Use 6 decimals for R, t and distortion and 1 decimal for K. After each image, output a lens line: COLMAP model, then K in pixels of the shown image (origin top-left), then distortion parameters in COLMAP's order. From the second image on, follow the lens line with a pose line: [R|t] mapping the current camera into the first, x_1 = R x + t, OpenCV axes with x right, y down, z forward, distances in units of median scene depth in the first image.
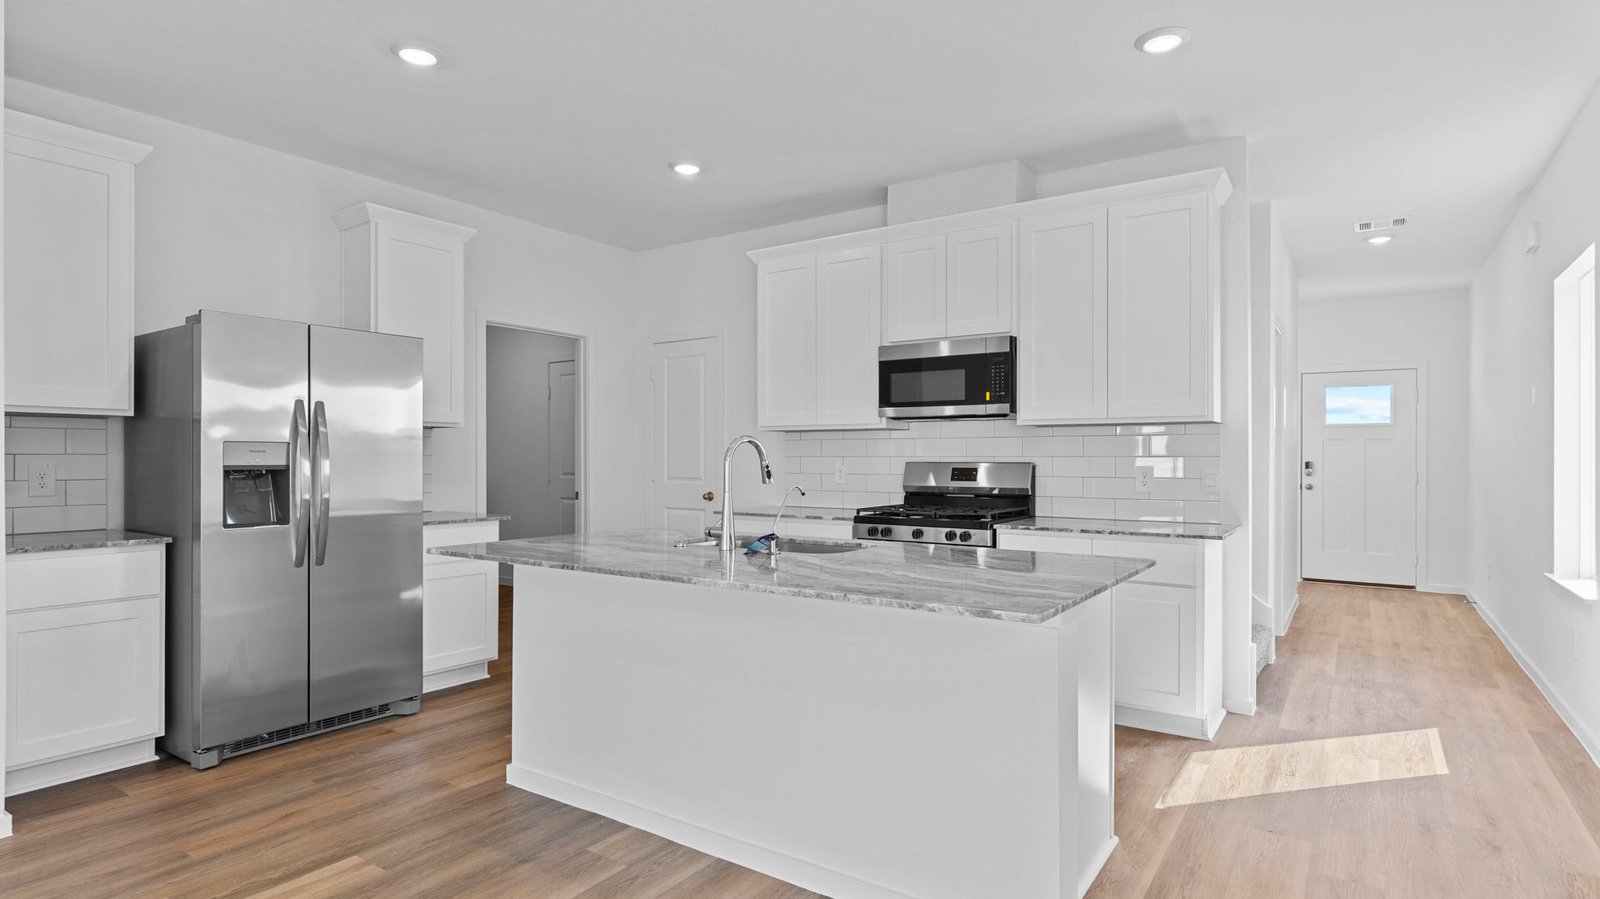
lens RADIAL K [[830.4, 0, 789.9], [0, 830.4, 458.8], [0, 0, 1]] dist [0.001100, -0.000874]
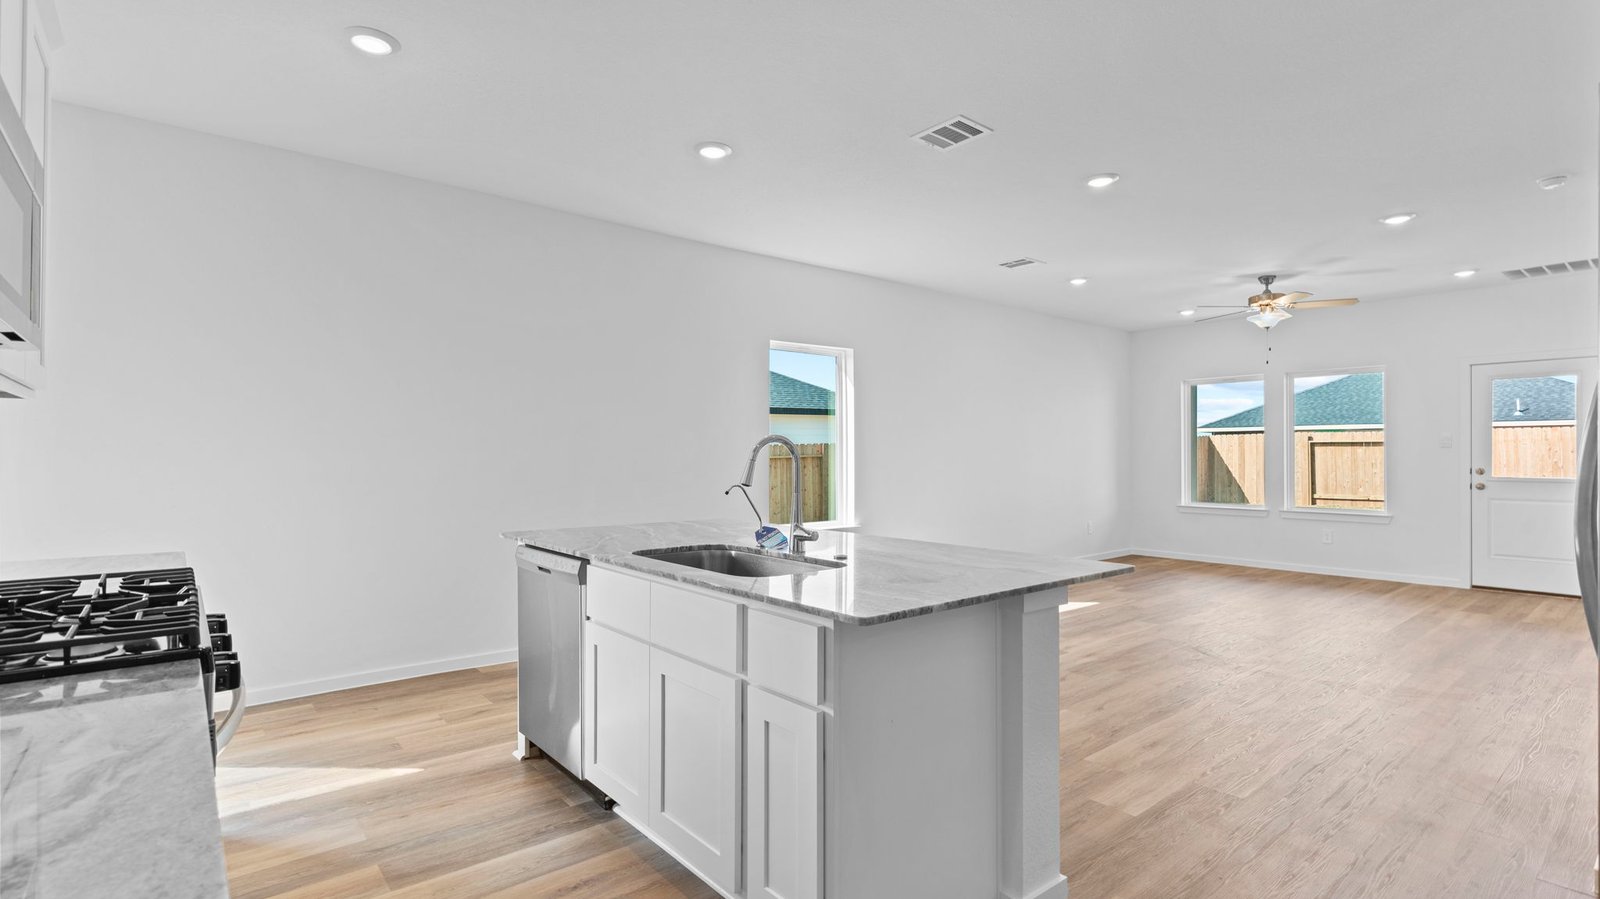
lens RADIAL K [[758.8, 0, 792.2], [0, 758.8, 453.4], [0, 0, 1]] dist [0.000349, 0.002380]
pose [[-0.962379, -0.002925, 0.271694, -0.219561], [-0.003807, 0.999989, -0.002719, -0.004104], [-0.271683, -0.003651, -0.962380, 1.294464]]
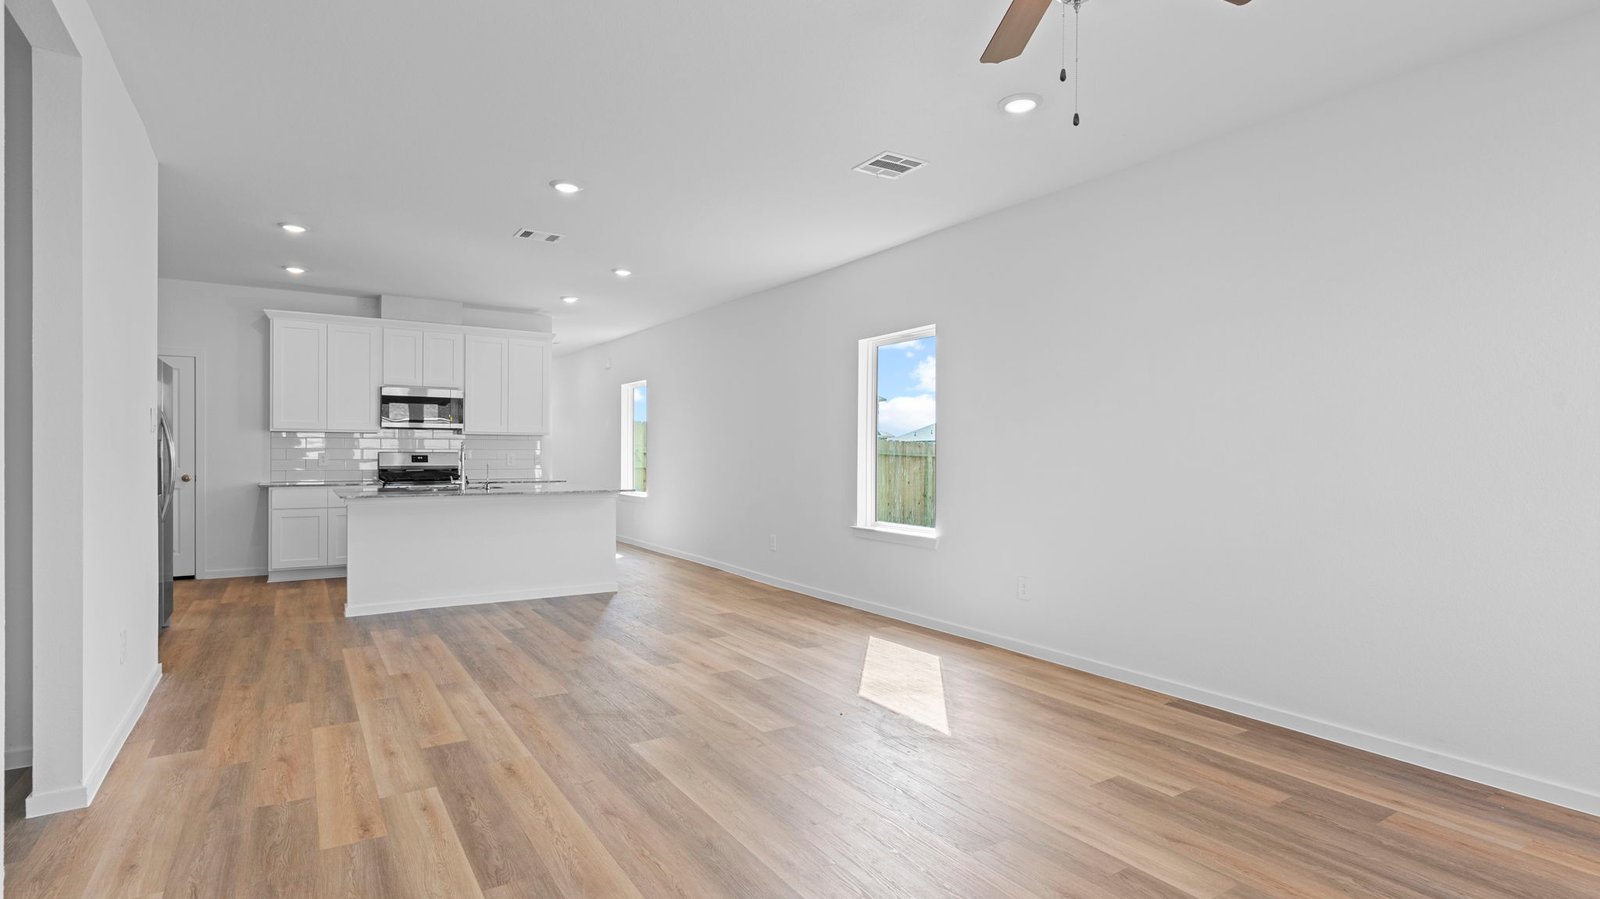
lens RADIAL K [[787.1, 0, 791.4], [0, 787.1, 454.6], [0, 0, 1]] dist [-0.003361, 0.004266]
pose [[0.391885, -0.004101, 0.920005, -1.229298], [-0.004706, 0.999968, 0.006462, -0.006622], [-0.920002, -0.006862, 0.391853, -0.515984]]
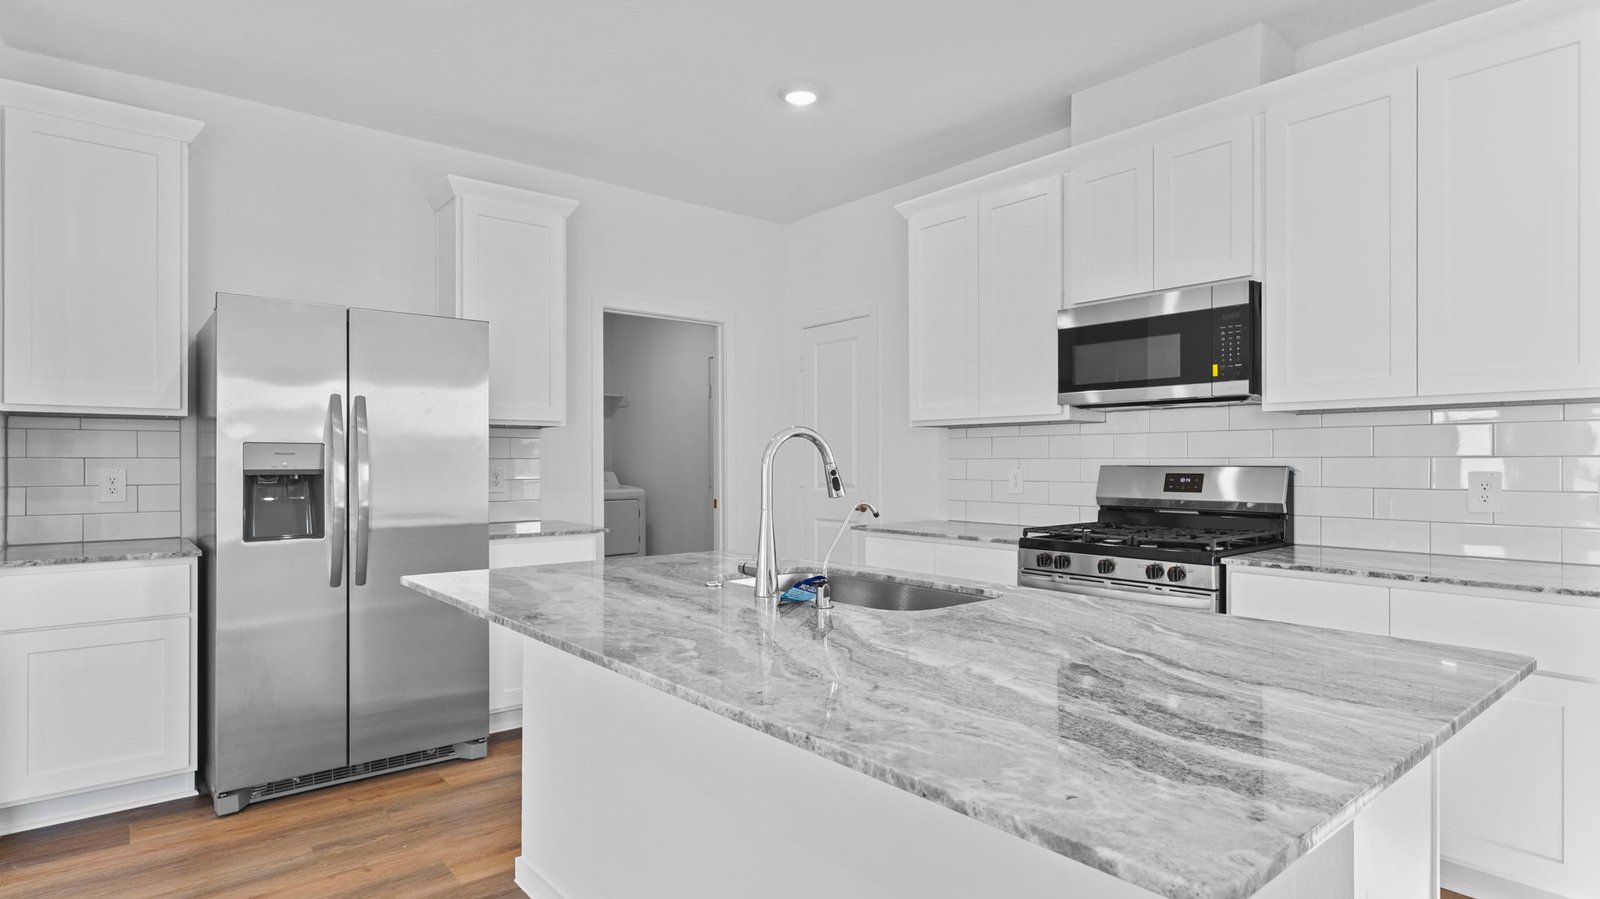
lens RADIAL K [[830.4, 0, 793.9], [0, 830.4, 464.5], [0, 0, 1]] dist [0.001100, -0.000874]
pose [[0.963158, -0.001387, -0.268933, 0.089055], [0.001963, 0.999996, 0.001870, 0.001272], [0.268930, -0.002329, 0.963157, 0.246451]]
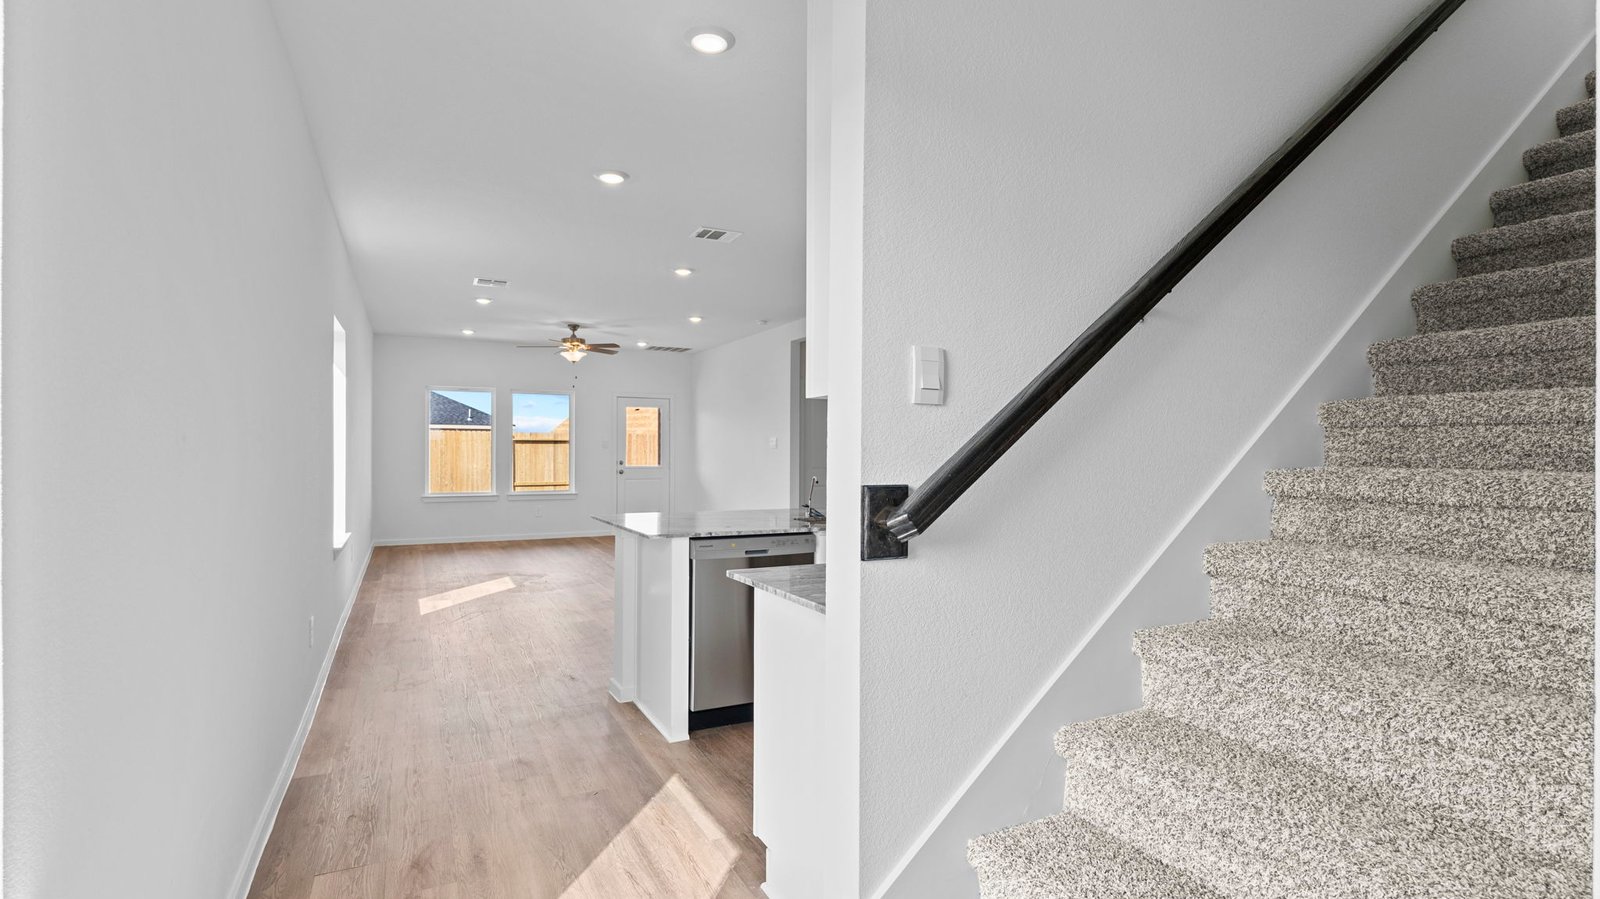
lens RADIAL K [[758.8, 0, 802.1], [0, 758.8, 455.1], [0, 0, 1]] dist [0.000349, 0.002380]
pose [[-0.470558, -0.002356, -0.882366, 0.889972], [-0.006297, 0.999980, 0.000688, -0.007567], [0.882347, 0.005879, -0.470563, 1.135743]]
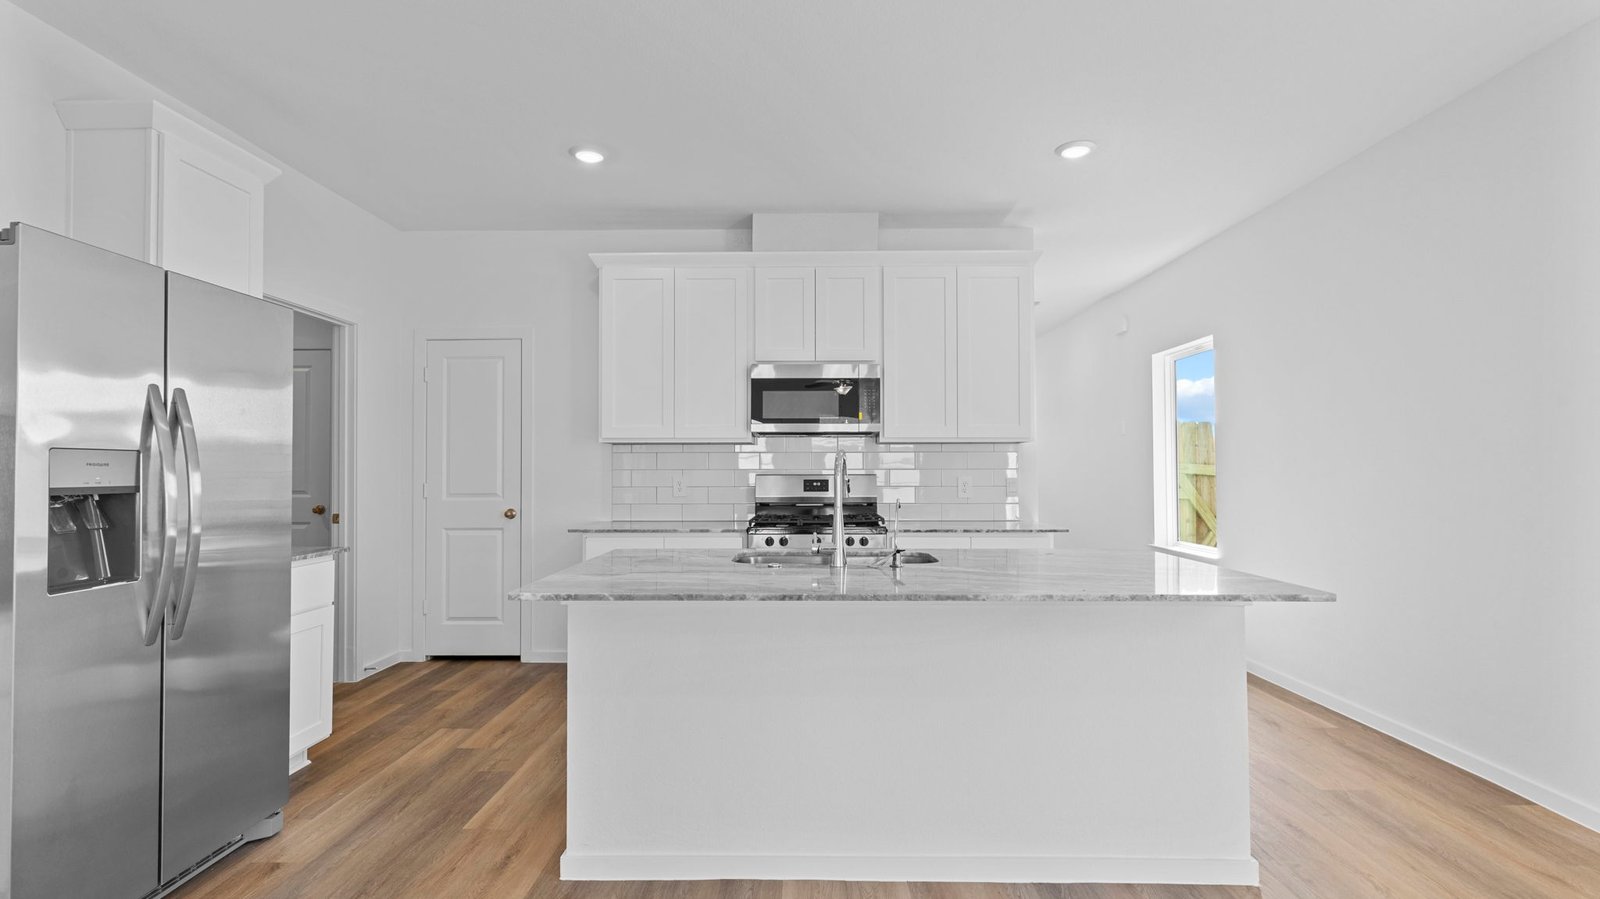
lens RADIAL K [[758.8, 0, 793.1], [0, 758.8, 455.4], [0, 0, 1]] dist [0.000349, 0.002380]
pose [[0.833619, 0.007685, 0.552287, -0.424530], [0.003332, 0.999815, -0.018942, -0.002734], [-0.552330, 0.017631, 0.833439, 0.196618]]
